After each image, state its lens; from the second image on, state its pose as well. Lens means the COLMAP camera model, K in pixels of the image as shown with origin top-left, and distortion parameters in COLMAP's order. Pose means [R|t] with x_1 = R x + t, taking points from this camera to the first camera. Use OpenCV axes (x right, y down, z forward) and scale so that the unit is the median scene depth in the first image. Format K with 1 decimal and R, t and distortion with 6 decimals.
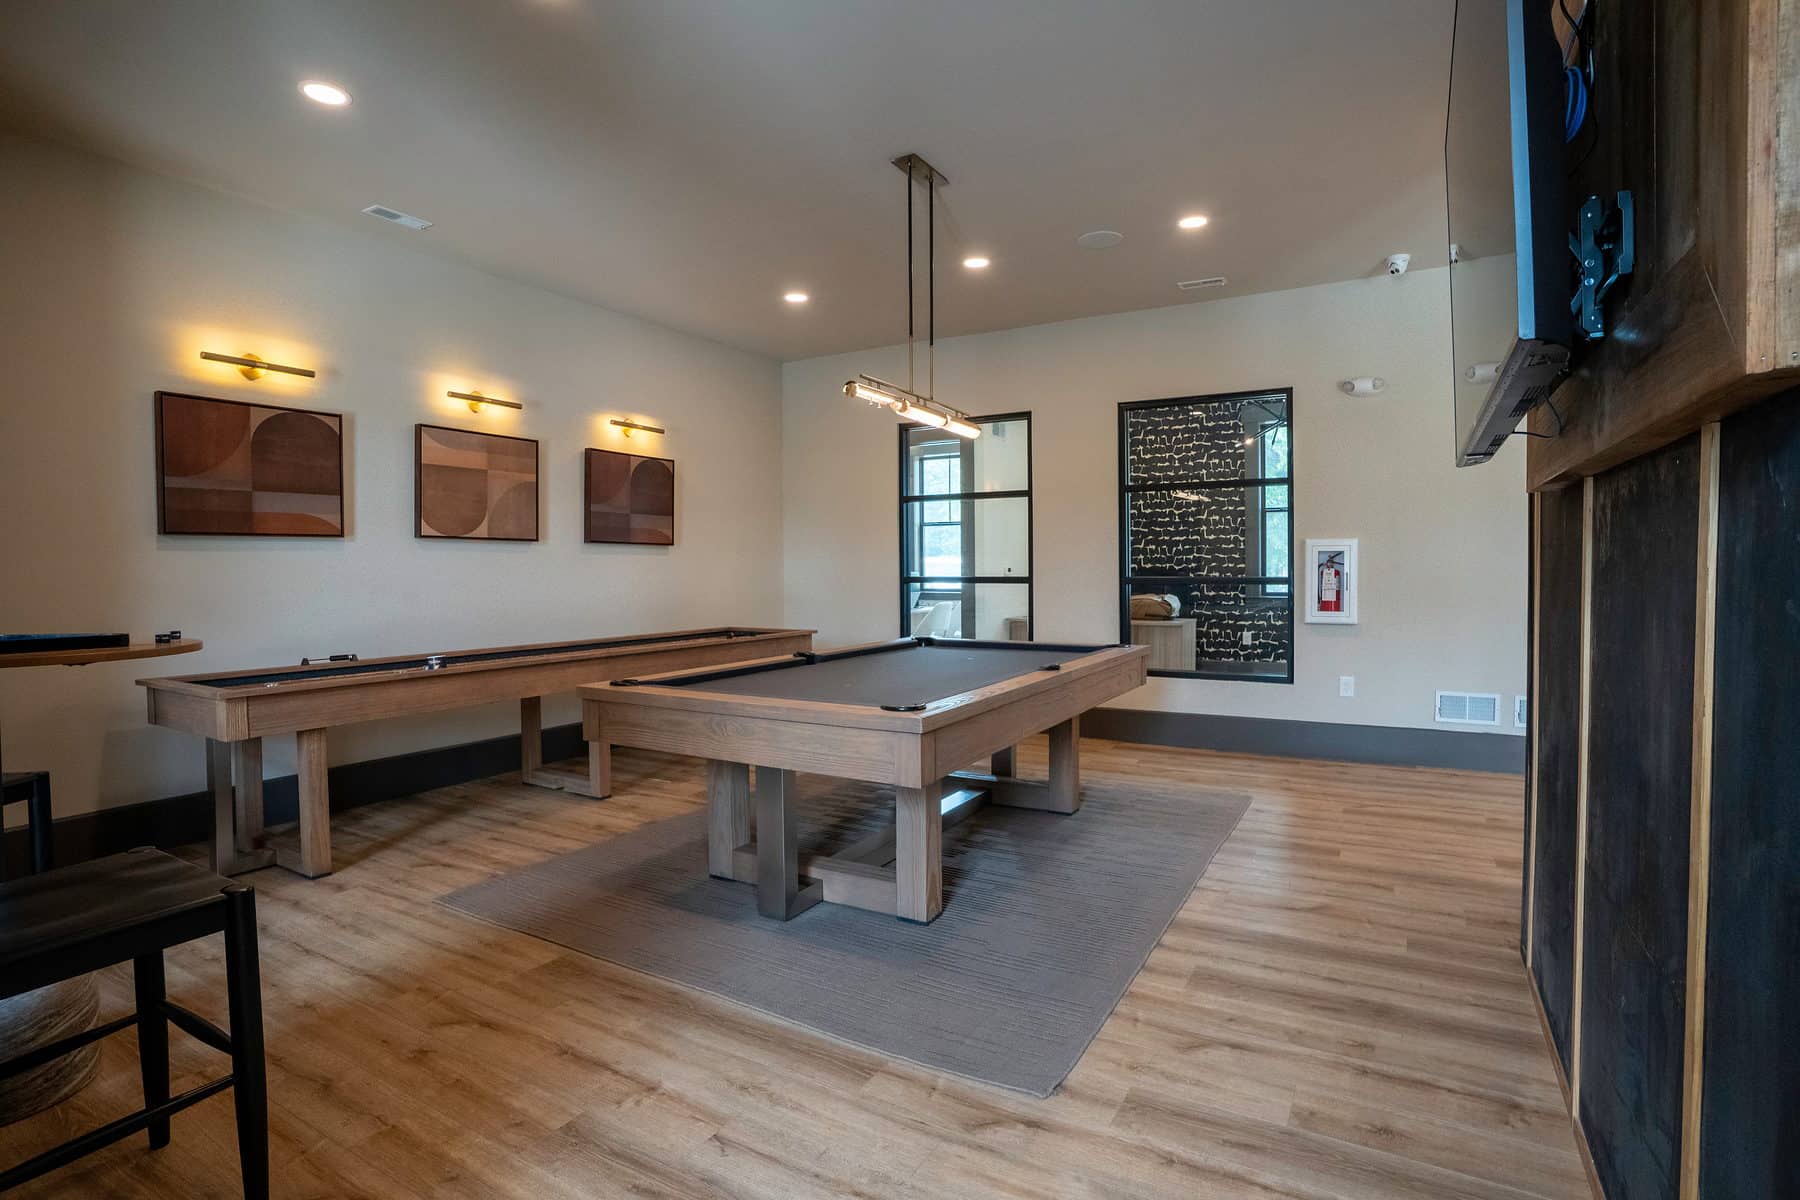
lens RADIAL K [[873.0, 0, 903.2], [0, 873.0, 597.3], [0, 0, 1]] dist [-0.051387, 0.014036]
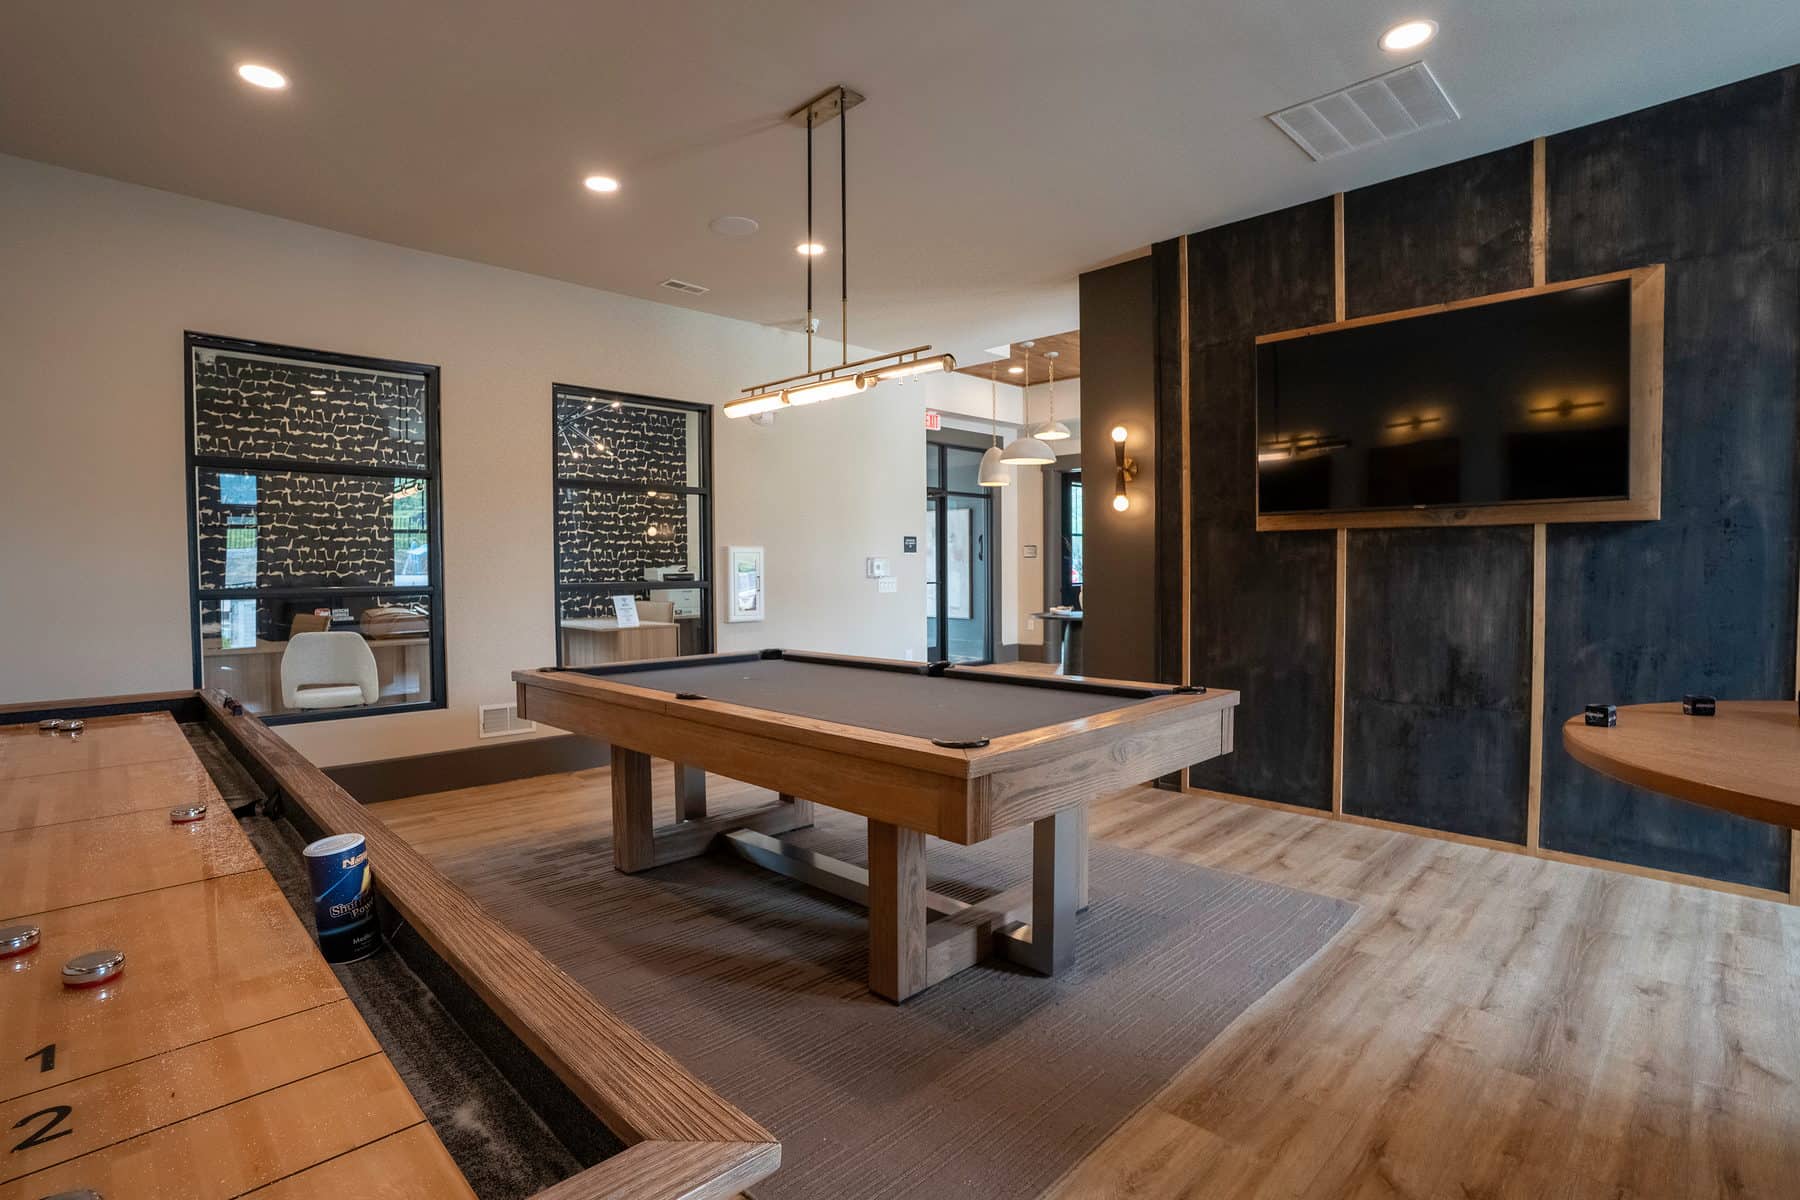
lens RADIAL K [[873.0, 0, 898.5], [0, 873.0, 581.6], [0, 0, 1]] dist [-0.051387, 0.014036]
pose [[0.243297, 0.003030, 0.969947, -1.399261], [0.031587, 0.999440, -0.011046, -0.013776], [-0.969437, 0.033325, 0.243065, 1.282427]]
